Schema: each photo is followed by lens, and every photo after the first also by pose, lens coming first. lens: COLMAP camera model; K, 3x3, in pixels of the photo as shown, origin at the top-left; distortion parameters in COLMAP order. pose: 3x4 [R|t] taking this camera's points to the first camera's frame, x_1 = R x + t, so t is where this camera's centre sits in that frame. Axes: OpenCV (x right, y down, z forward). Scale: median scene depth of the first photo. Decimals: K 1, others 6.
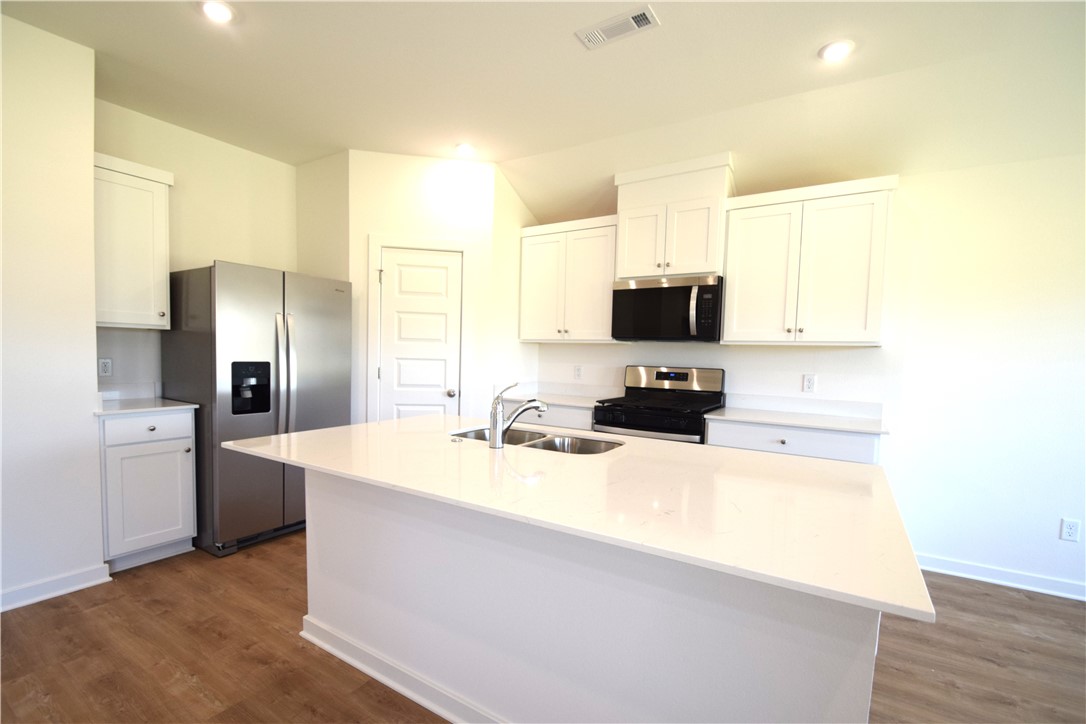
lens RADIAL K [[476.4, 0, 545.6], [0, 476.4, 381.9], [0, 0, 1]] dist [-0.000397, -0.000081]
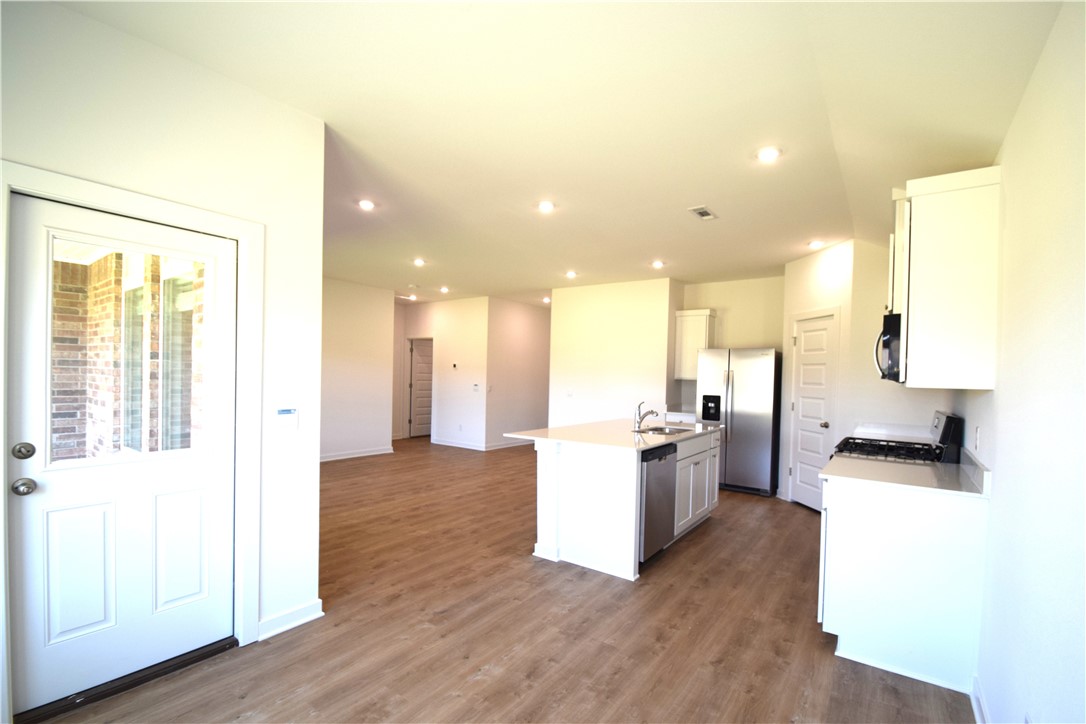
lens RADIAL K [[476.4, 0, 545.6], [0, 476.4, 381.9], [0, 0, 1]] dist [-0.000397, -0.000081]
pose [[-0.063546, -0.010701, -0.997922, 1.452623], [-0.081996, 0.996618, -0.005466, -0.029878], [0.994605, 0.081478, -0.064208, 0.415415]]
